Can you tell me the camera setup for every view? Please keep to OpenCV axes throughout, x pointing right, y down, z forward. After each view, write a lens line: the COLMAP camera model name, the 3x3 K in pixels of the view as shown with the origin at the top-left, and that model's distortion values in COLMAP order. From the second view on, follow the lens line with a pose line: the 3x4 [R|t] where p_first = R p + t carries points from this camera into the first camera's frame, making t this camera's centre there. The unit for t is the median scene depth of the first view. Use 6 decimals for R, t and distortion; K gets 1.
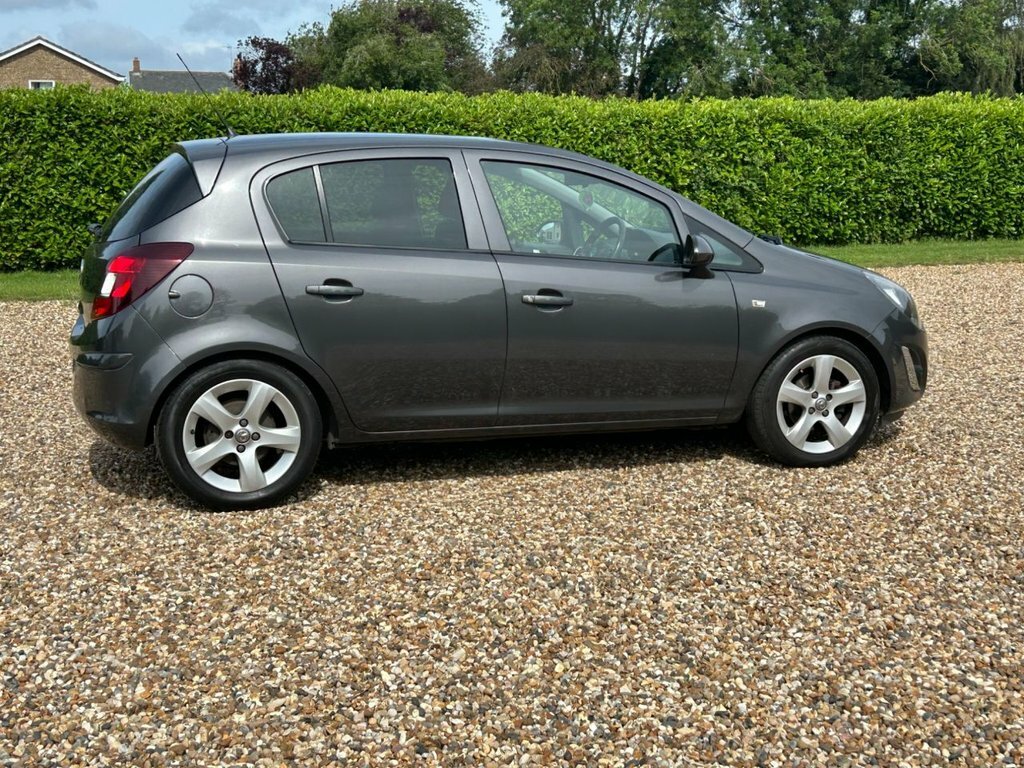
lens RADIAL K [[1372.0, 0, 517.8], [0, 1372.0, 413.3], [0, 0, 1]] dist [0.068778, 0.000000]
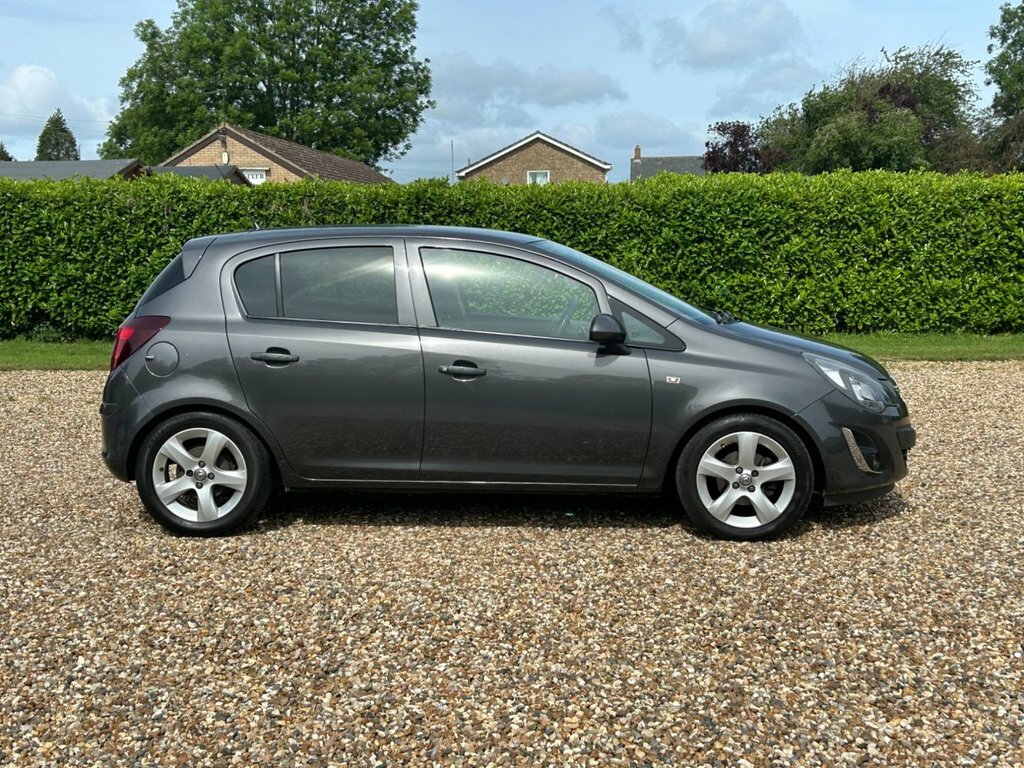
lens RADIAL K [[1372.0, 0, 492.8], [0, 1372.0, 405.7], [0, 0, 1]] dist [0.068778, 0.000000]
pose [[0.922750, 0.035915, -0.383721, 0.438636], [-0.058961, 0.997083, -0.048463, -0.000706], [0.380861, 0.067344, 0.922177, -0.020990]]
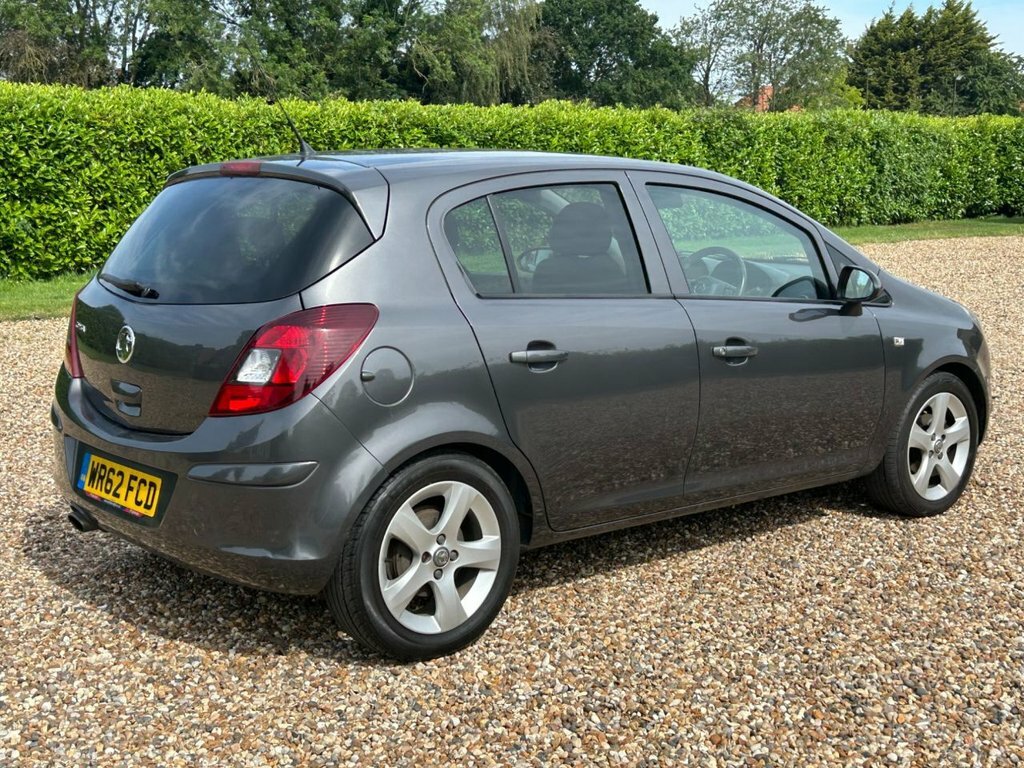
lens RADIAL K [[1372.0, 0, 526.6], [0, 1372.0, 386.8], [0, 0, 1]] dist [0.068778, 0.000000]
pose [[0.921087, -0.060266, 0.384664, -0.383336], [0.066846, 0.997756, -0.003744, -0.061032], [-0.383575, 0.029162, 0.923049, 0.256930]]
